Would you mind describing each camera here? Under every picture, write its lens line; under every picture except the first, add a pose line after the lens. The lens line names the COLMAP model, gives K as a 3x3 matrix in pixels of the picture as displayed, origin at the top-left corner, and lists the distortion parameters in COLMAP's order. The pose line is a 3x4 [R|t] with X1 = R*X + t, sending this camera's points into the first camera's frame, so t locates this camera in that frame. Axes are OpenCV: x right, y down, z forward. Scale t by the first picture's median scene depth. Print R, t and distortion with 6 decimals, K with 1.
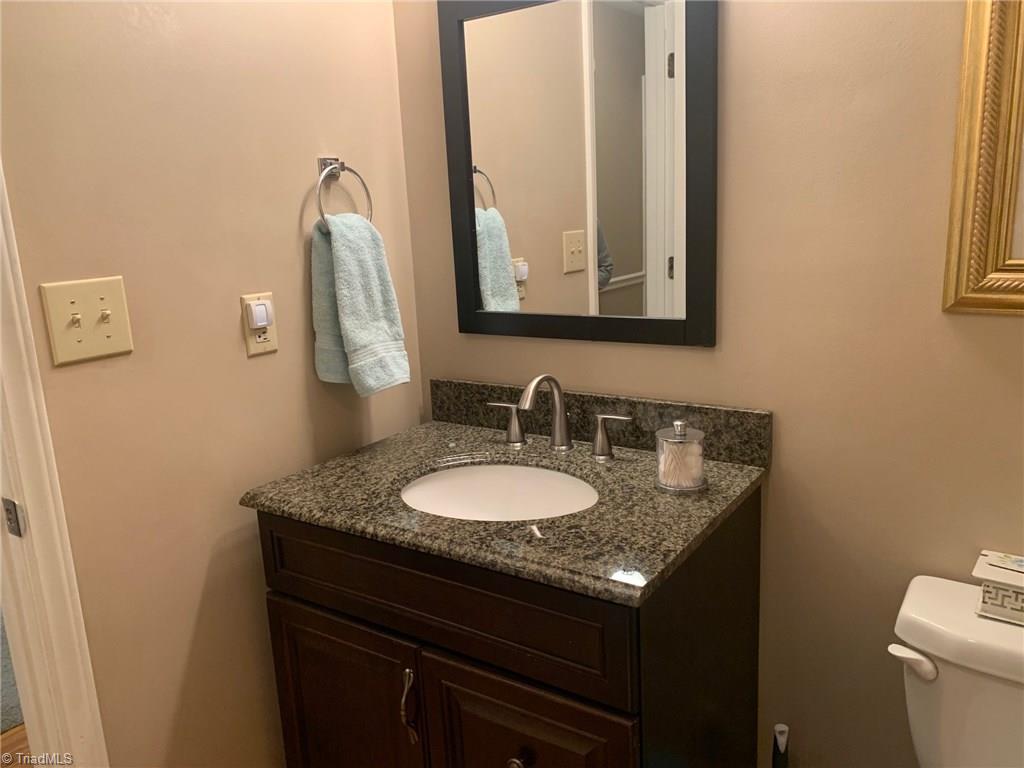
lens RADIAL K [[787.6, 0, 513.6], [0, 787.6, 379.6], [0, 0, 1]] dist [0.030258, -0.031715]
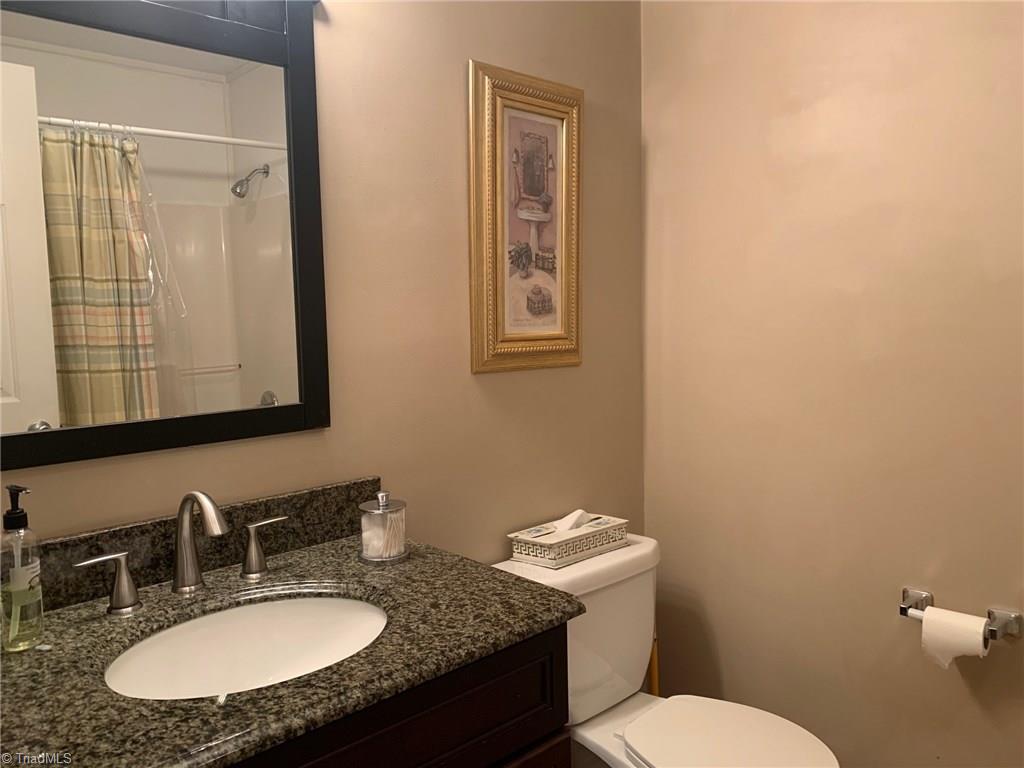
lens RADIAL K [[787.6, 0, 513.6], [0, 787.6, 388.0], [0, 0, 1]] dist [0.030258, -0.031715]
pose [[0.248077, -0.073617, 0.965939, -0.695774], [0.220683, 0.975186, 0.017646, -0.057350], [-0.943269, 0.208788, 0.258167, 0.523115]]
